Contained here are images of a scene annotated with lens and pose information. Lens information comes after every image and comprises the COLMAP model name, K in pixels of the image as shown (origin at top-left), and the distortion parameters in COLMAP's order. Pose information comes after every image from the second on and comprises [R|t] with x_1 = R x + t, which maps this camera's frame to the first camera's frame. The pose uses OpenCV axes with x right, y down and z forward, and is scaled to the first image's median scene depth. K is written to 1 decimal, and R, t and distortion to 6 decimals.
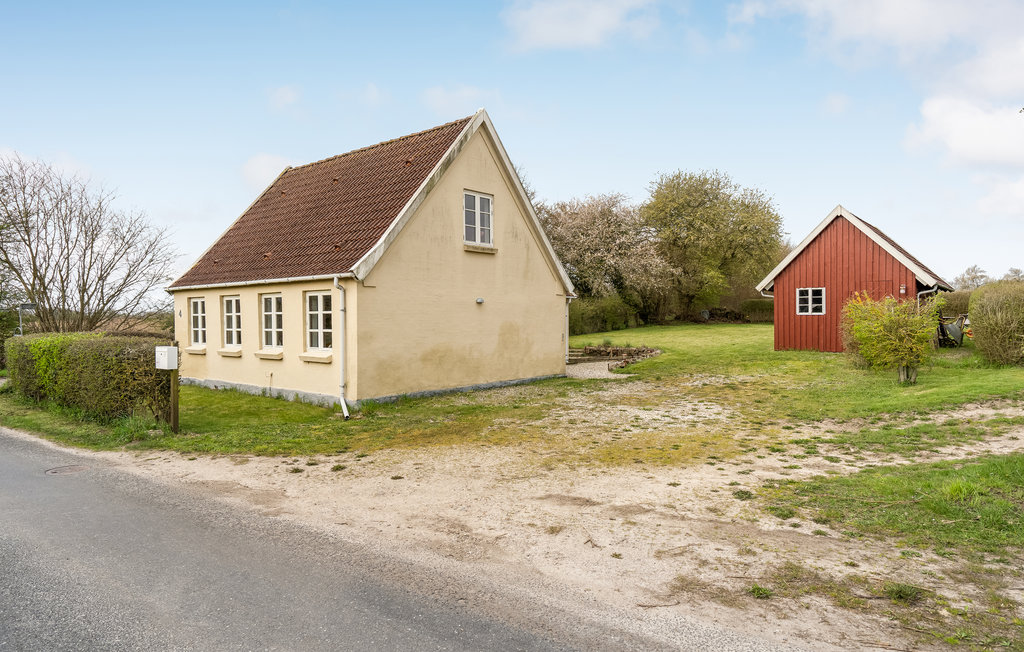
lens RADIAL K [[653.7, 0, 514.7], [0, 653.7, 308.9], [0, 0, 1]] dist [0.002664, -0.000575]
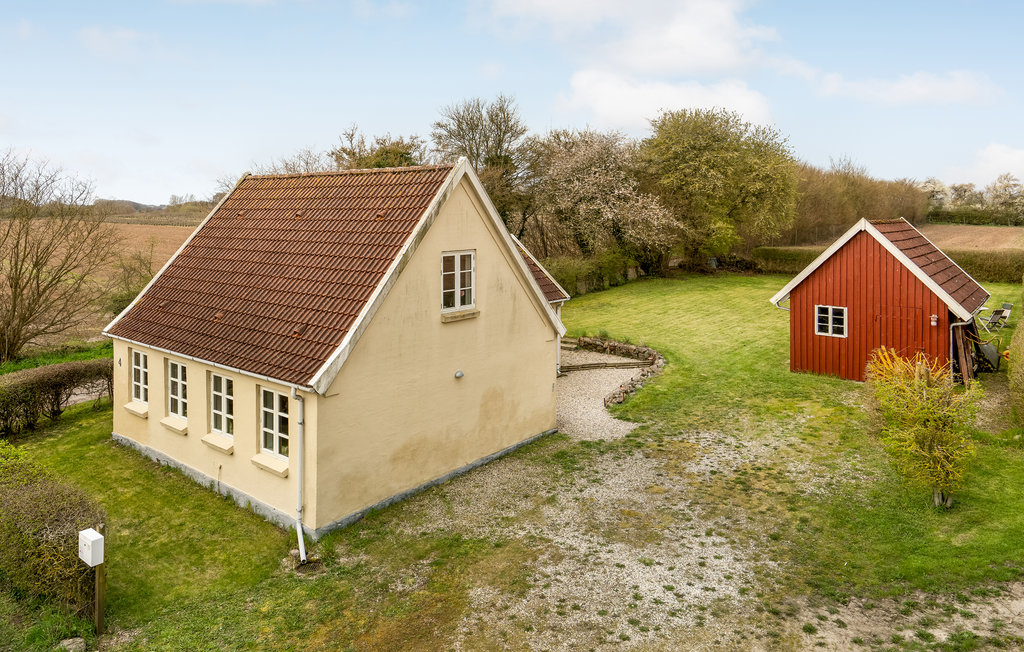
lens RADIAL K [[717.5, 0, 509.5], [0, 717.5, 182.8], [0, 0, 1]] dist [0.000782, 0.001246]
pose [[0.999934, 0.008093, 0.008190, 0.004639], [-0.007990, 0.999891, -0.012452, -0.250121], [-0.008290, 0.012385, 0.999889, 0.027196]]
